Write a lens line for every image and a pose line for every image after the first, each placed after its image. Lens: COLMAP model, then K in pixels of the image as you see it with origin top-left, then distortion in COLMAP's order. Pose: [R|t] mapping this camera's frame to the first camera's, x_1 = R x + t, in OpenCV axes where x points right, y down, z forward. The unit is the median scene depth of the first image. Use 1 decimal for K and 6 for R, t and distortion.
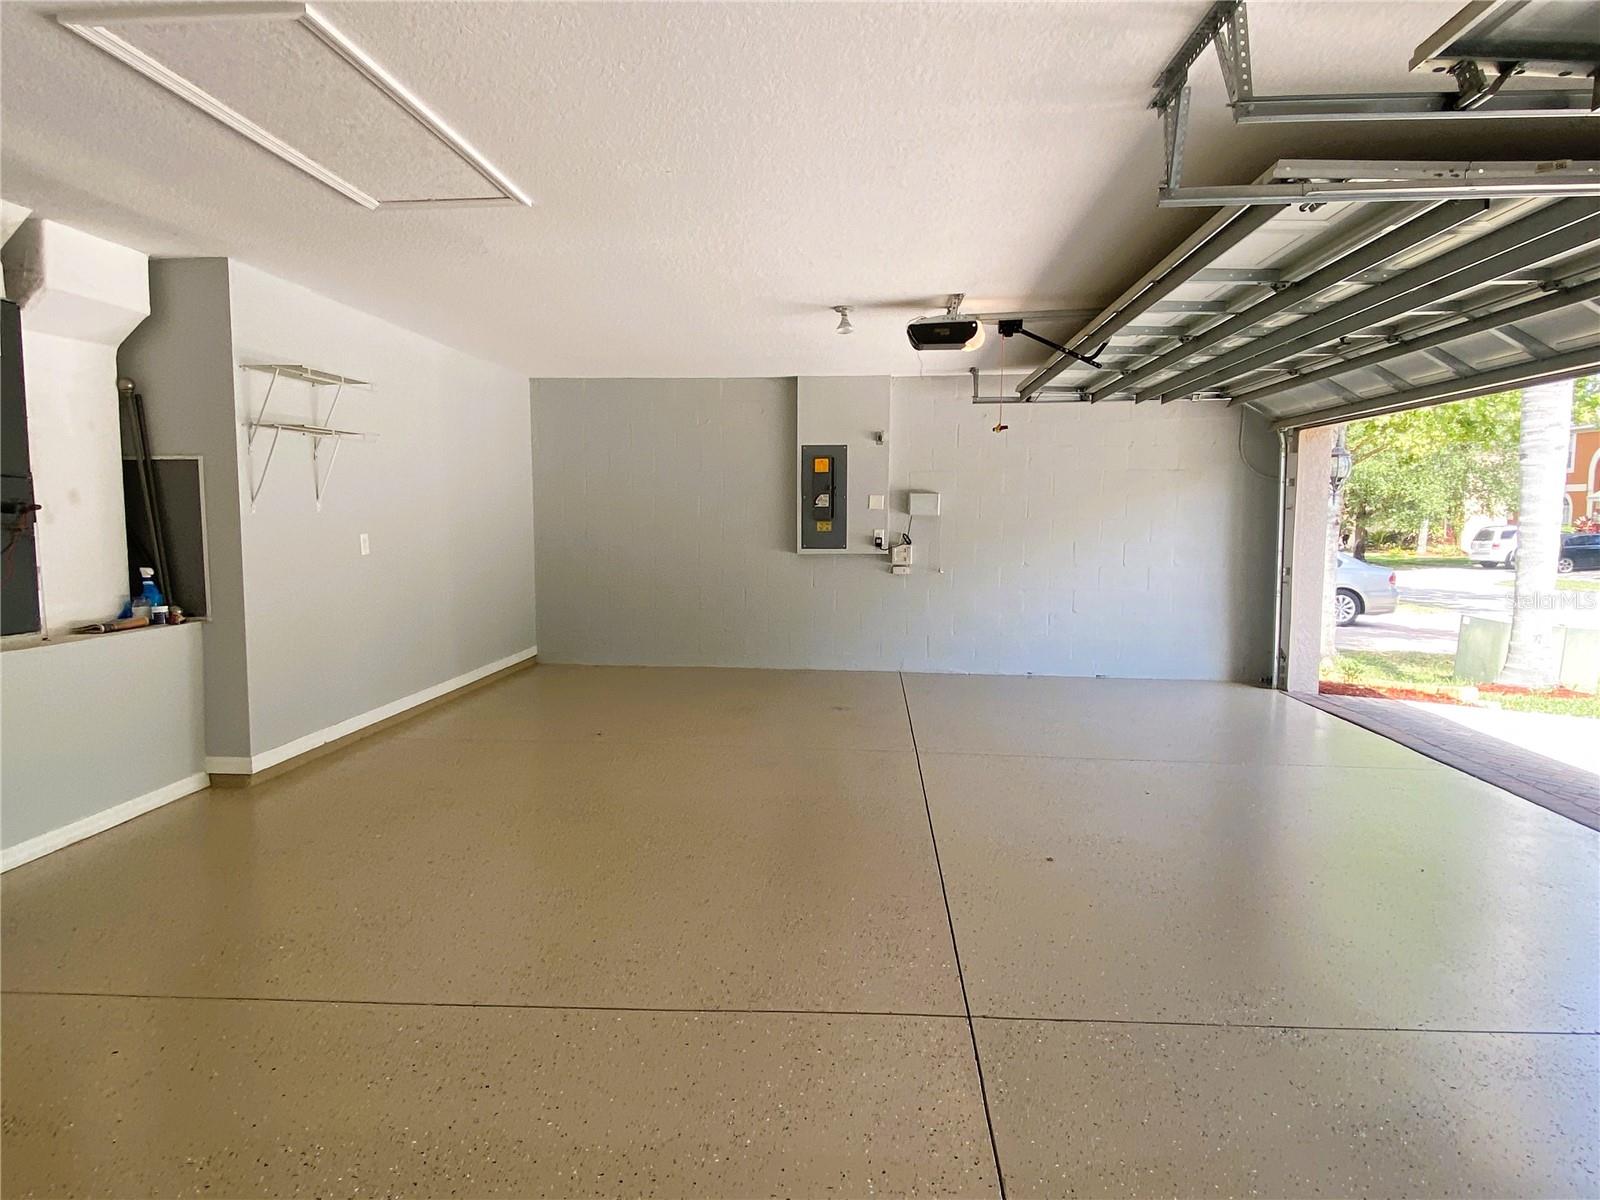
lens RADIAL K [[932.9, 0, 800.0], [0, 932.9, 600.0], [0, 0, 1]] dist [-0.000443, -0.000269]
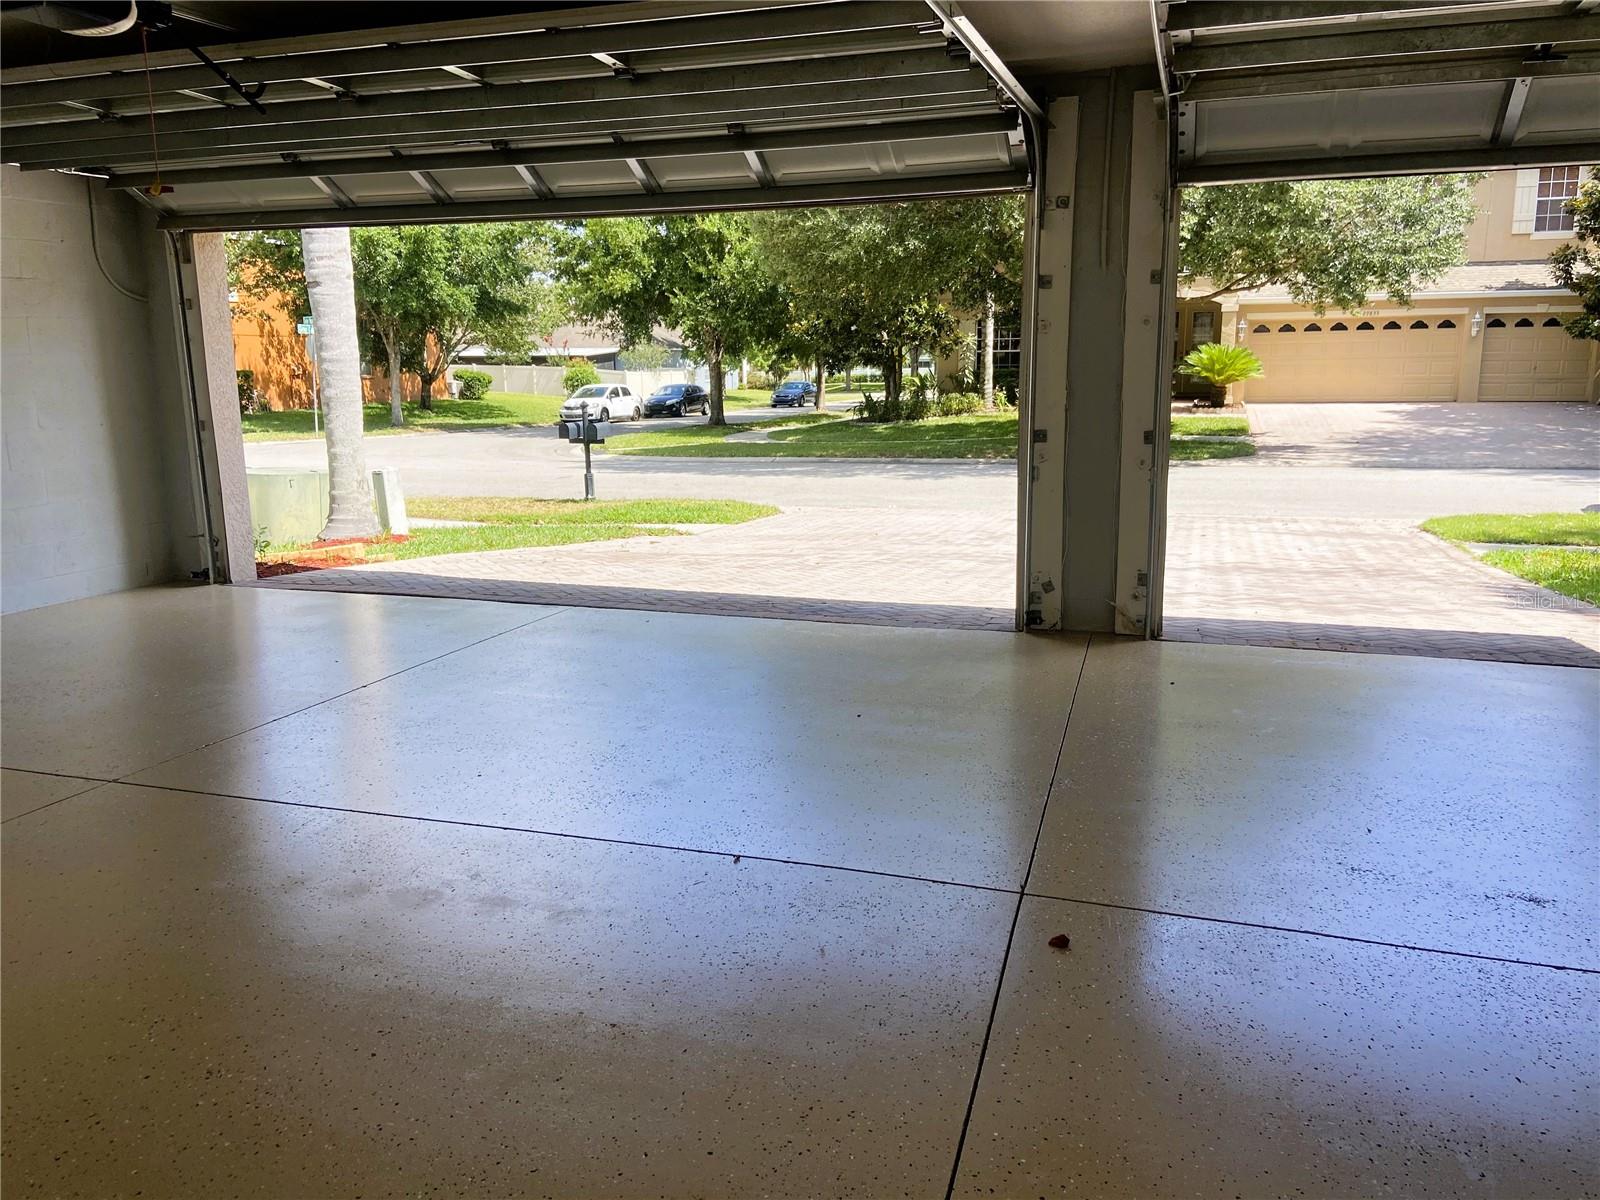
lens RADIAL K [[1226.8, 0, 800.0], [0, 1226.8, 600.0], [0, 0, 1]] dist [0.042329, -0.001930]
pose [[0.270333, -0.198965, 0.941983, -0.327158], [0.087479, 0.979442, 0.181772, -0.035206], [-0.958784, 0.033265, 0.282181, 0.251858]]
